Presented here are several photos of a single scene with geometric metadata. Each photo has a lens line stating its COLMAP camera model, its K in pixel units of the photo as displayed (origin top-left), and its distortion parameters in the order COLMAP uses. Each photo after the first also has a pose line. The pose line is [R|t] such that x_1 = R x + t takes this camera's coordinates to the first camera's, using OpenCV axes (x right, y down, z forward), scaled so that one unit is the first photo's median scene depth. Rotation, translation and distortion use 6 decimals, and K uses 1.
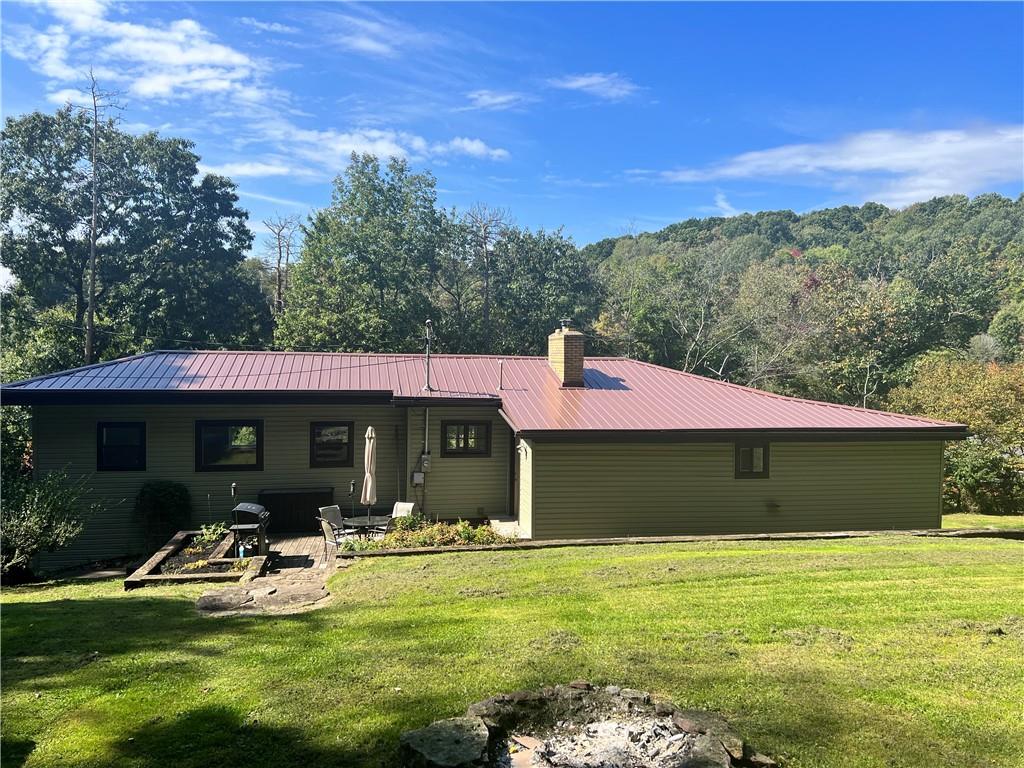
lens RADIAL K [[771.1, 0, 512.1], [0, 771.1, 385.1], [0, 0, 1]] dist [0.011560, -0.003706]
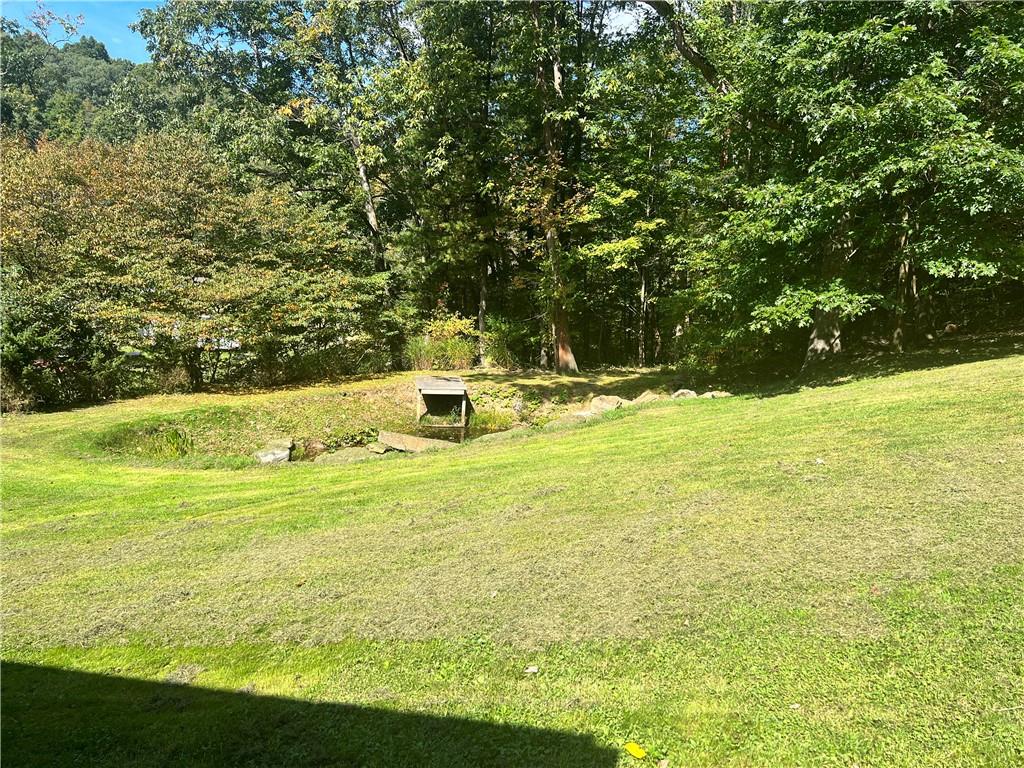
lens RADIAL K [[771.1, 0, 511.3], [0, 771.1, 384.2], [0, 0, 1]] dist [0.011560, -0.003706]
pose [[0.465216, -0.119914, 0.877037, 0.305207], [-0.019762, 0.989128, 0.145722, 0.067388], [-0.884977, -0.085125, 0.457788, 0.488660]]
